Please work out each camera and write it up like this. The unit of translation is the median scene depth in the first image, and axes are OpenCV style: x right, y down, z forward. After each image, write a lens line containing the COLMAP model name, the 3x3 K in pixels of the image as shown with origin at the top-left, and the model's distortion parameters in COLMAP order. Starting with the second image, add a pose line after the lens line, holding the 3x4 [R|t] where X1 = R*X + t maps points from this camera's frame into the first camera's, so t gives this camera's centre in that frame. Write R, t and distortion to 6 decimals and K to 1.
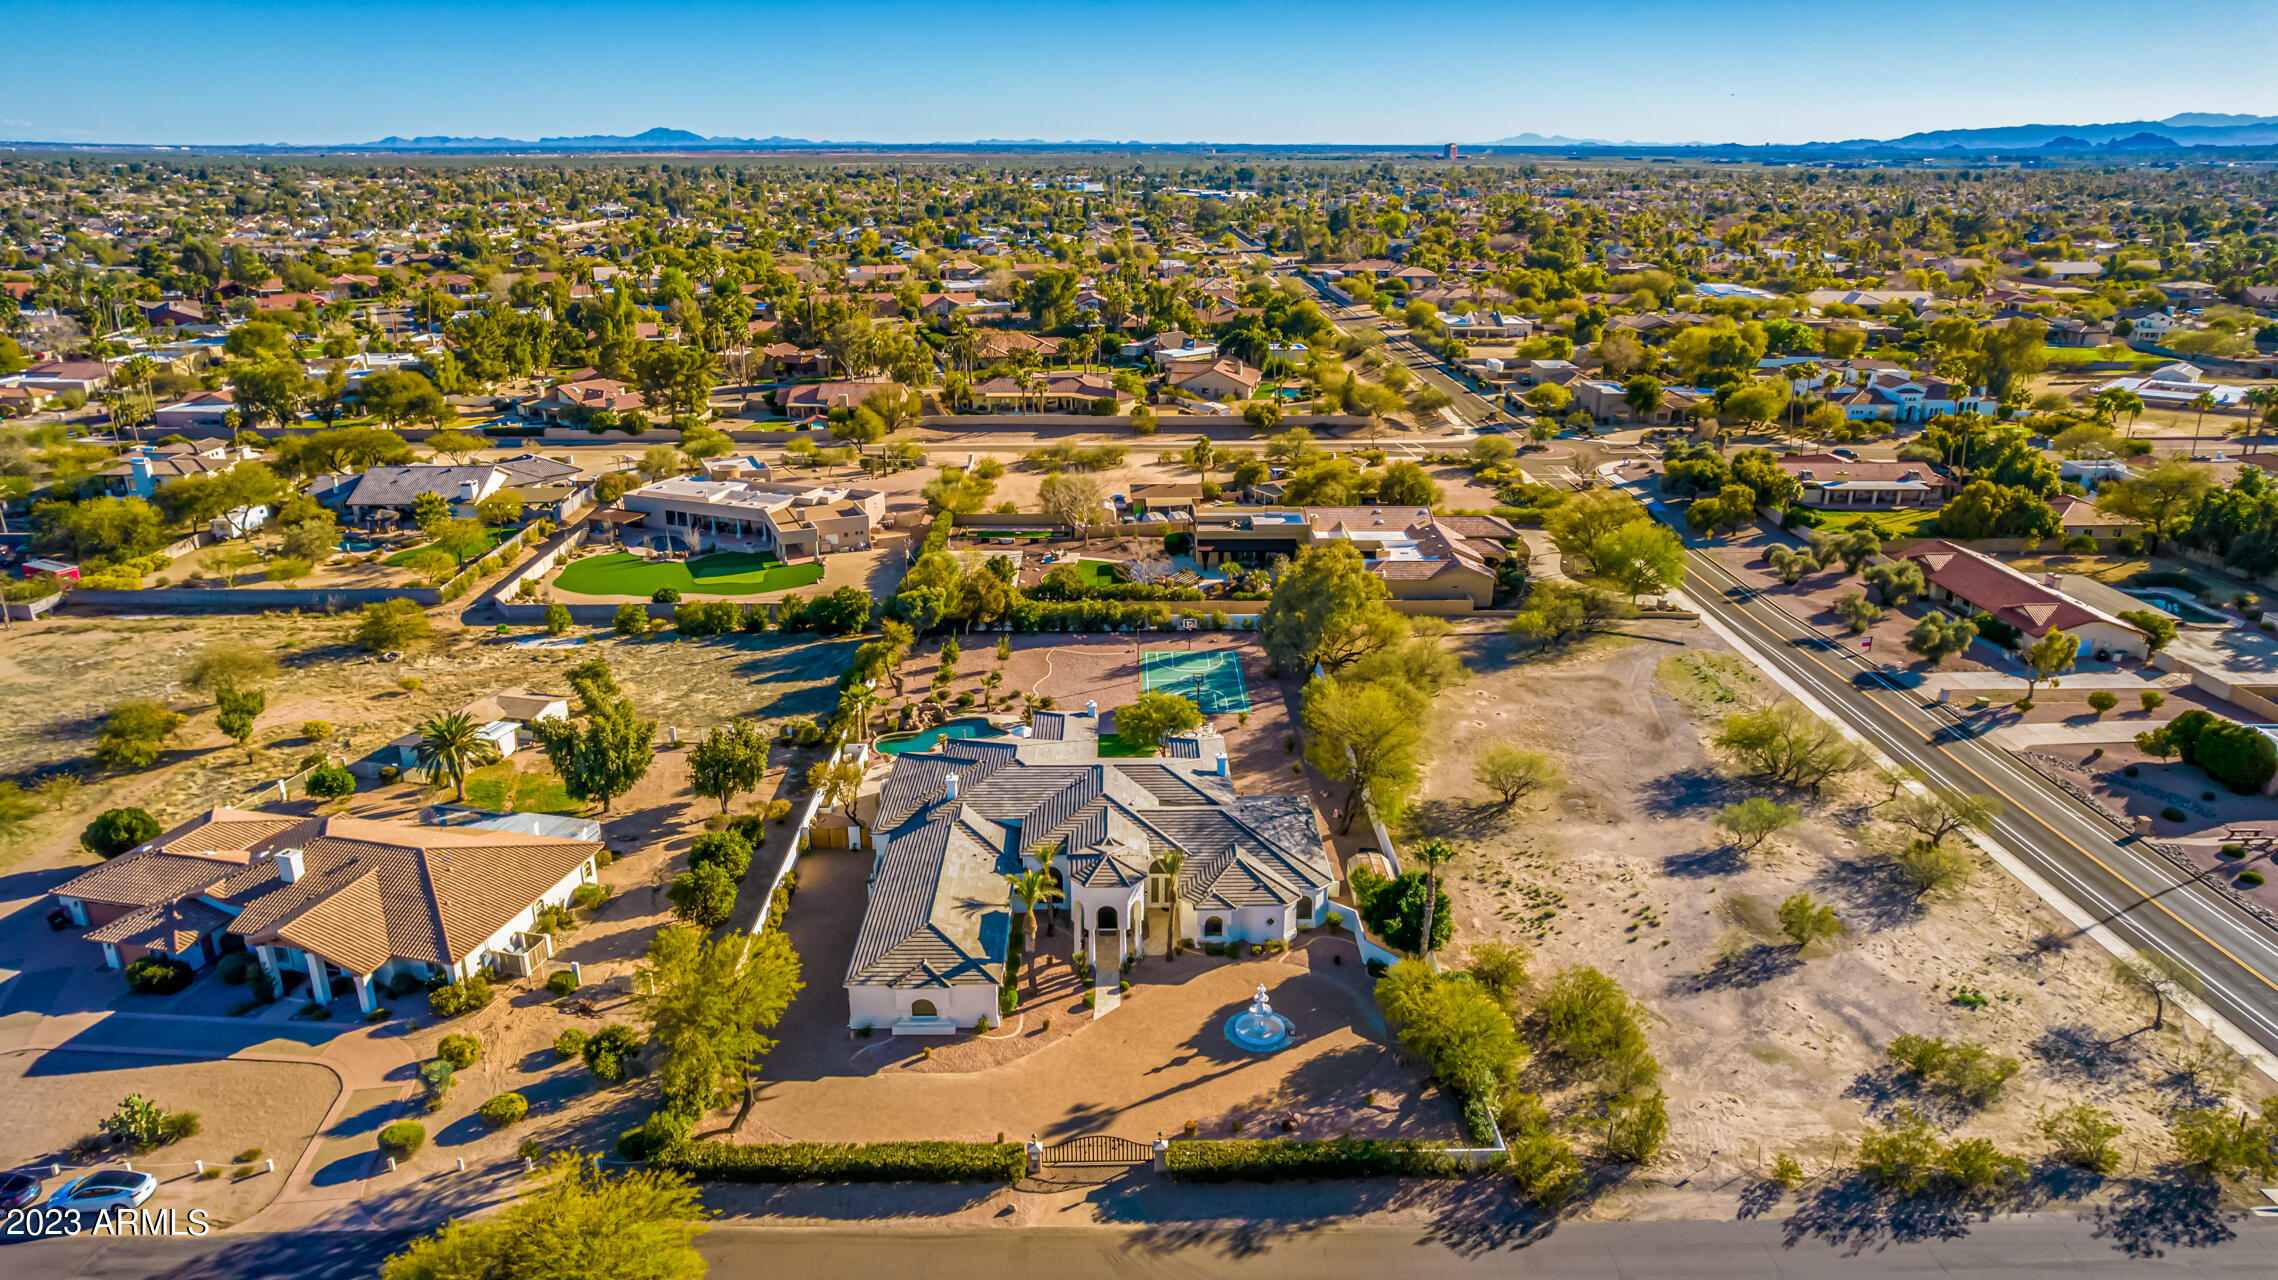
lens RADIAL K [[1451.3, 0, 1136.3], [0, 1451.3, 637.0], [0, 0, 1]] dist [-0.040516, 0.043535]
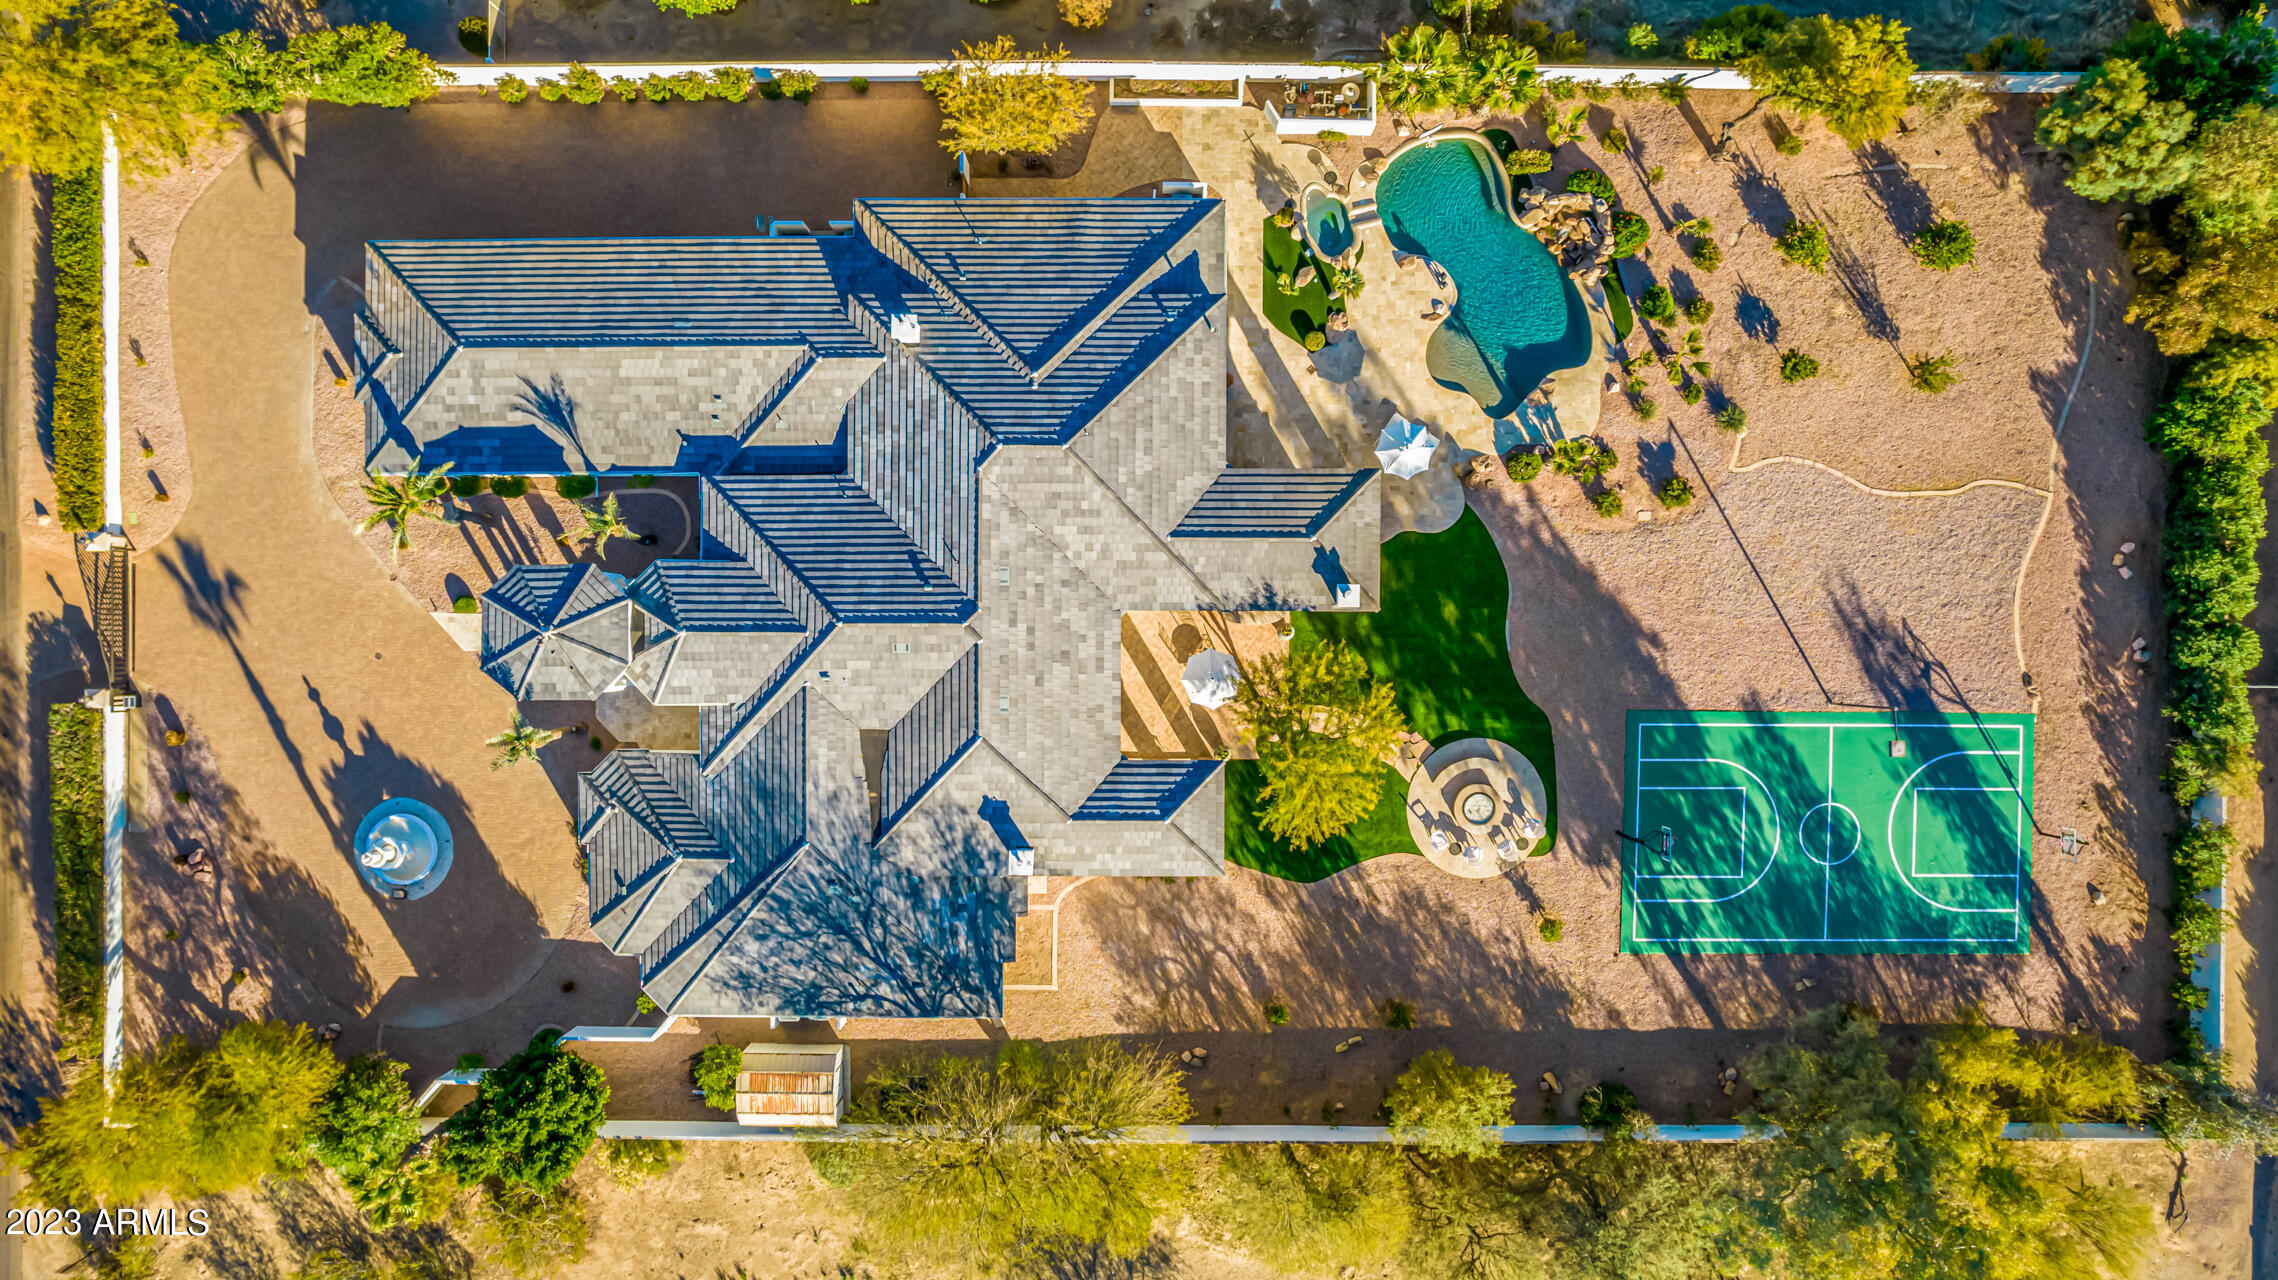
lens RADIAL K [[1482.5, 0, 1133.4], [0, 1482.5, 644.8], [0, 0, 1]] dist [-0.076521, 0.070412]
pose [[-0.017924, 0.999782, 0.010709, -0.020747], [-0.321738, -0.015908, 0.946695, -0.402264], [0.946659, 0.013523, 0.321953, 0.865799]]
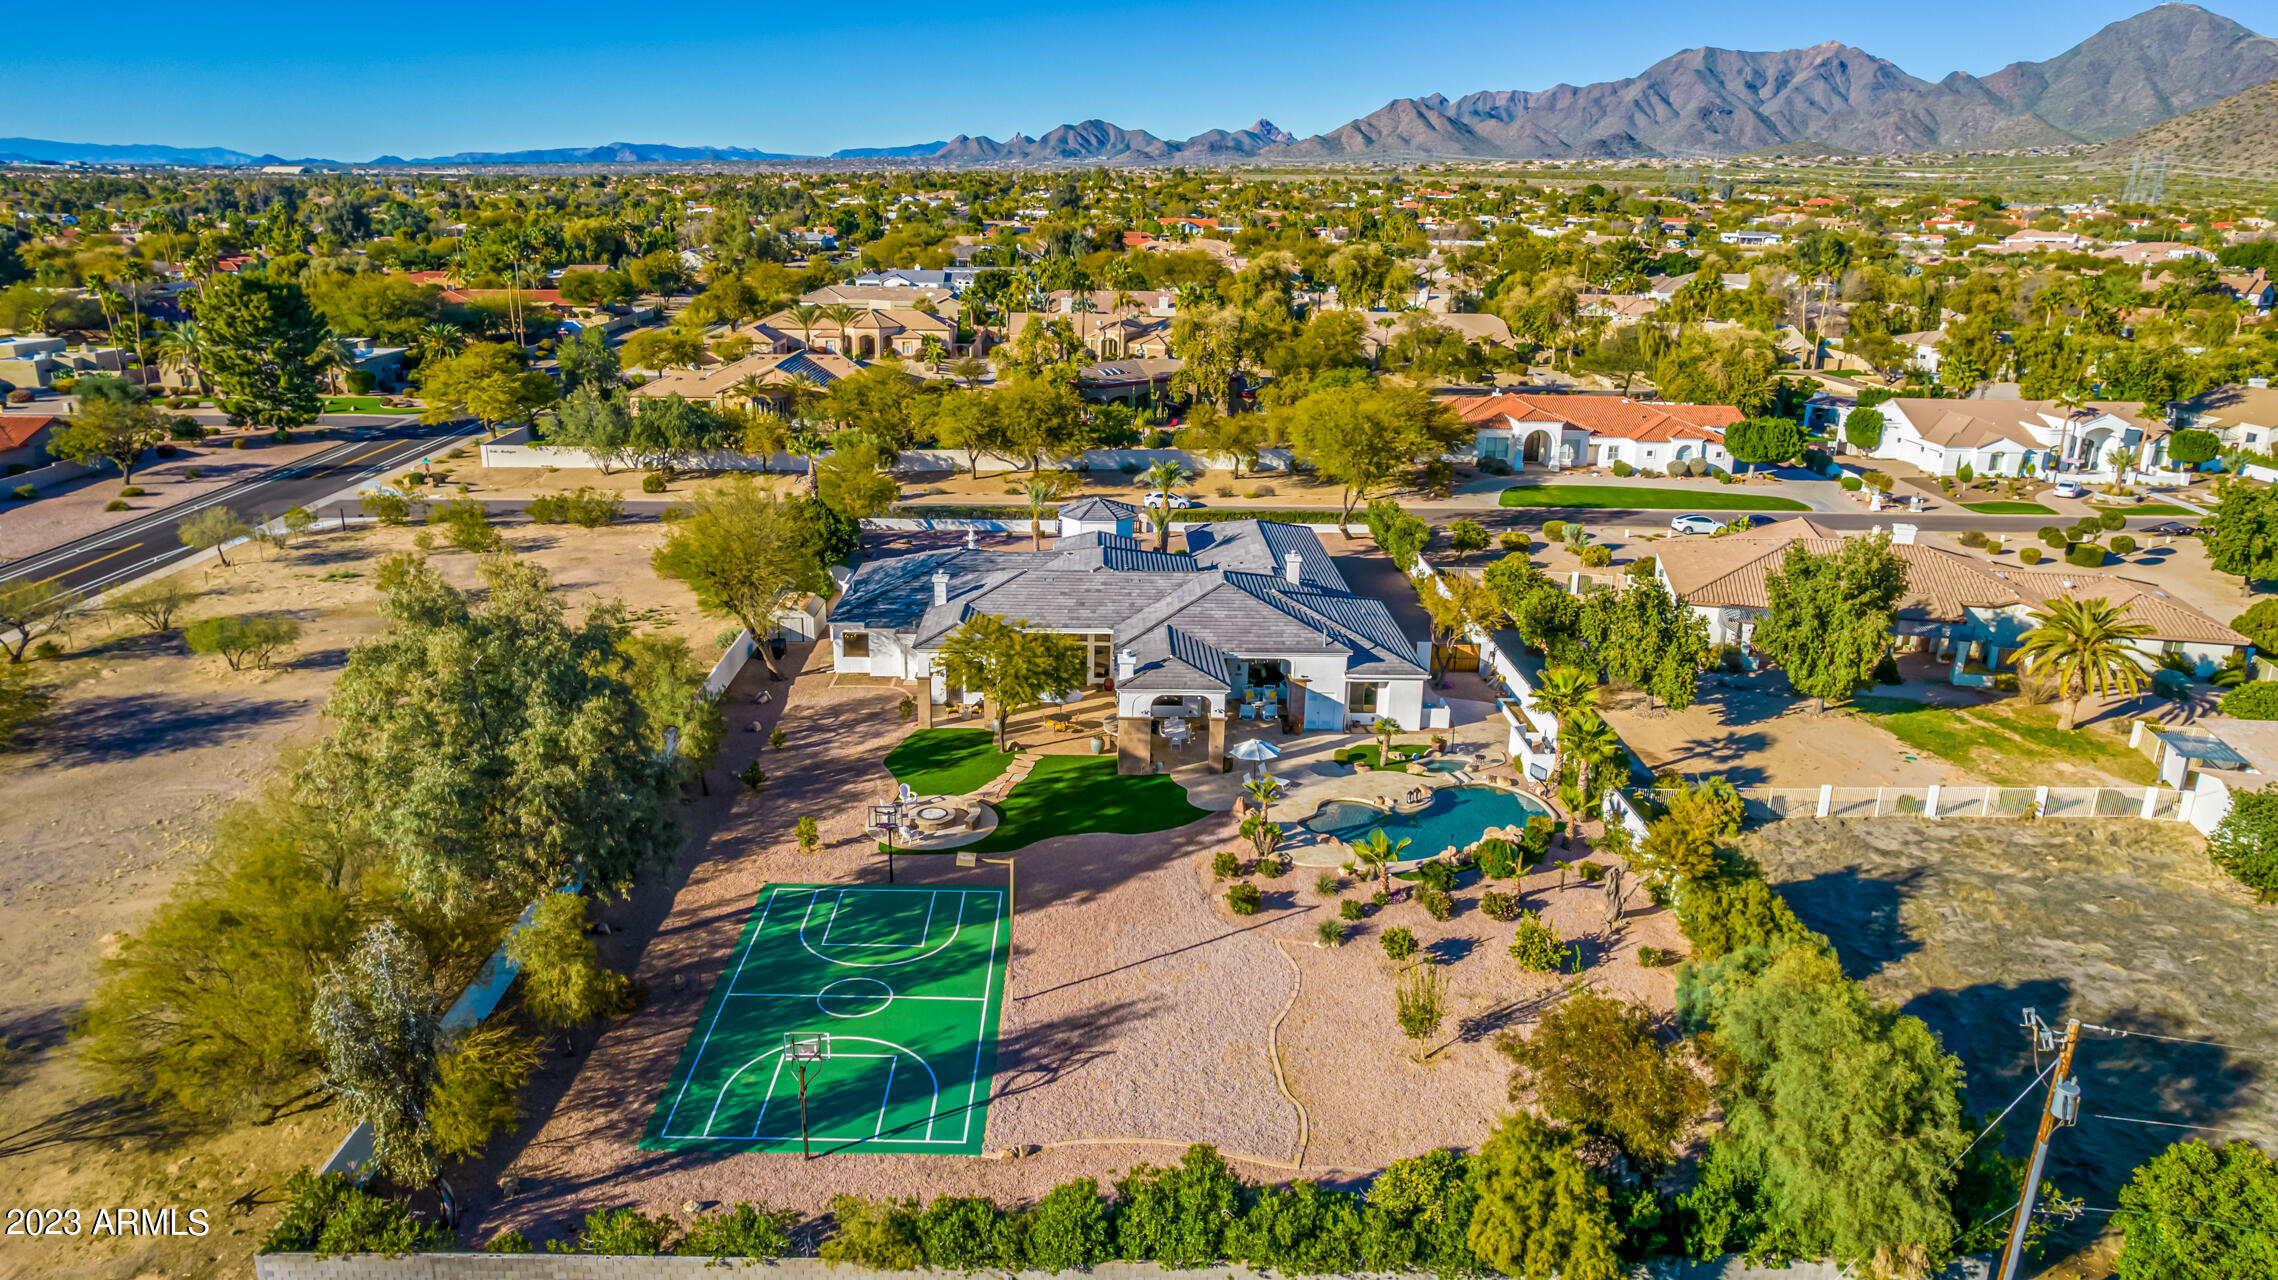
lens RADIAL K [[1509.0, 0, 1136.0], [0, 1509.0, 636.4], [0, 0, 1]] dist [-0.084237, 0.082300]
pose [[-0.999863, -0.013251, -0.009955, -0.030726], [-0.016570, 0.811197, 0.584538, -0.332299], [0.000330, 0.584623, -0.811305, 1.614604]]
